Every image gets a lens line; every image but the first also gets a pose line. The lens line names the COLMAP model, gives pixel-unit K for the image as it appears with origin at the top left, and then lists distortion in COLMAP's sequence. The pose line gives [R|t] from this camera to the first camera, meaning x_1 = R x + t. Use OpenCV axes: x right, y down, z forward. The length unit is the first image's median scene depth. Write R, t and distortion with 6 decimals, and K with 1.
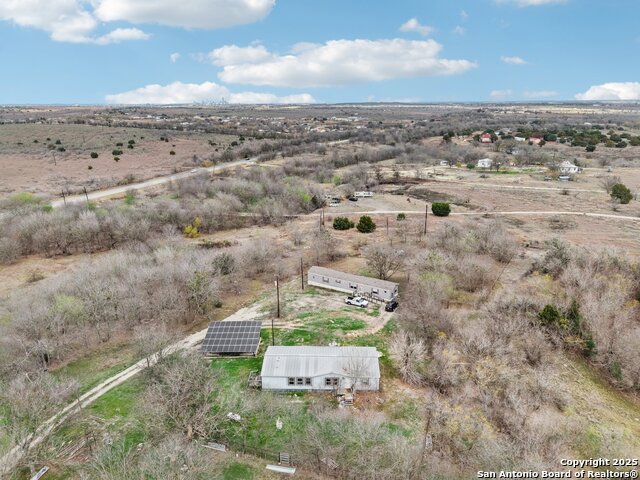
lens RADIAL K [[443.3, 0, 320.0], [0, 443.3, 240.0], [0, 0, 1]] dist [0.076606, -0.127351]
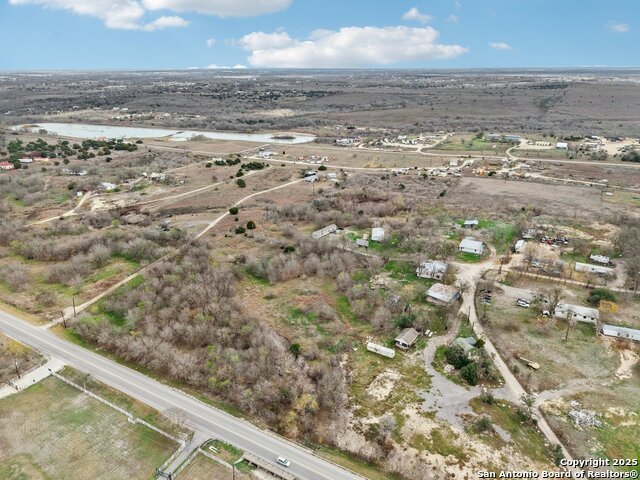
lens RADIAL K [[469.1, 0, 310.5], [0, 469.1, 224.1], [0, 0, 1]] dist [0.063832, -0.070492]
pose [[0.142066, -0.328272, 0.933839, -2.762680], [0.301901, 0.912828, 0.274958, -0.807112], [-0.942695, 0.242865, 0.228787, 0.351307]]
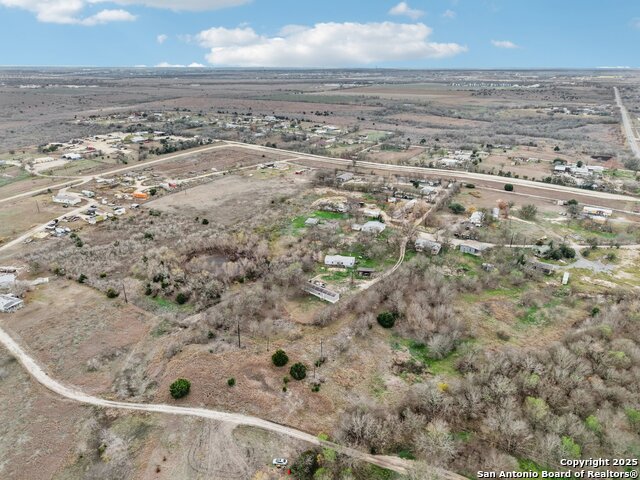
lens RADIAL K [[443.3, 0, 320.0], [0, 443.3, 240.0], [0, 0, 1]] dist [0.076606, -0.127351]
pose [[-0.991267, -0.044558, 0.124114, -0.186197], [0.042946, 0.780791, 0.623315, -1.430939], [-0.124681, 0.623202, -0.772059, 2.463555]]
